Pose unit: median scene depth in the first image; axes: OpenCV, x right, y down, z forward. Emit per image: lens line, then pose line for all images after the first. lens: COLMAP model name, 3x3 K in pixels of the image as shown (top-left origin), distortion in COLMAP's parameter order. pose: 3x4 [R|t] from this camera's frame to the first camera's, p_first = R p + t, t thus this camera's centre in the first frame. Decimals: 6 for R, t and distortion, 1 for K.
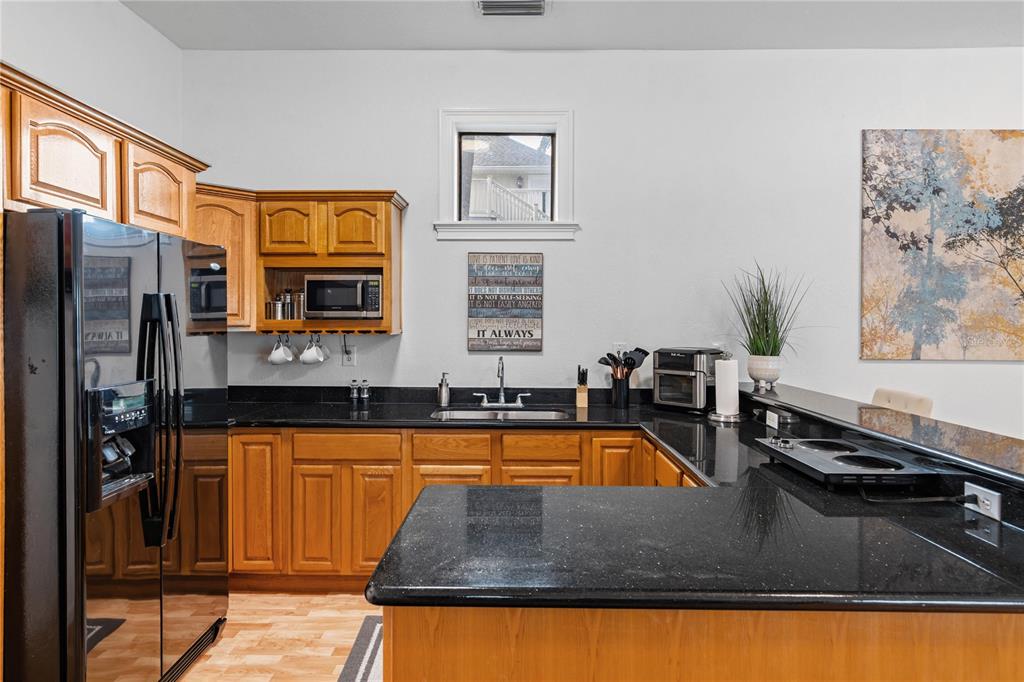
lens RADIAL K [[583.6, 0, 504.0], [0, 583.6, 324.2], [0, 0, 1]] dist [0.006925, -0.001561]
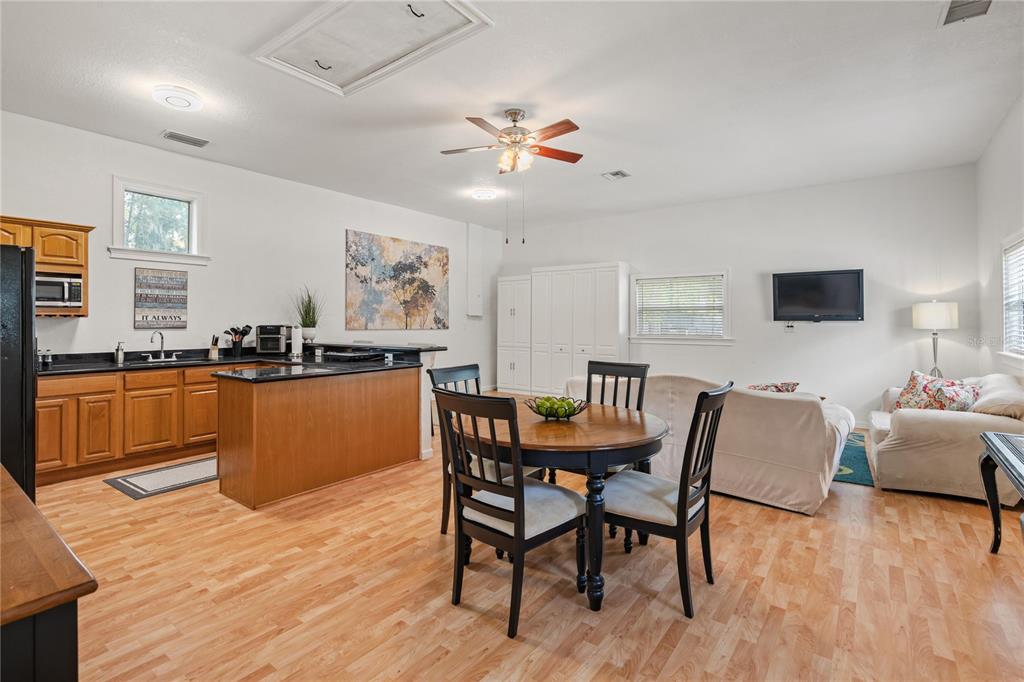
lens RADIAL K [[483.5, 0, 506.7], [0, 483.5, 317.9], [0, 0, 1]] dist [0.000773, 0.000177]
pose [[0.599571, 0.003553, 0.800314, -0.526163], [0.006052, 0.999941, -0.008974, 0.035151], [-0.800299, 0.010224, 0.599515, -0.635837]]
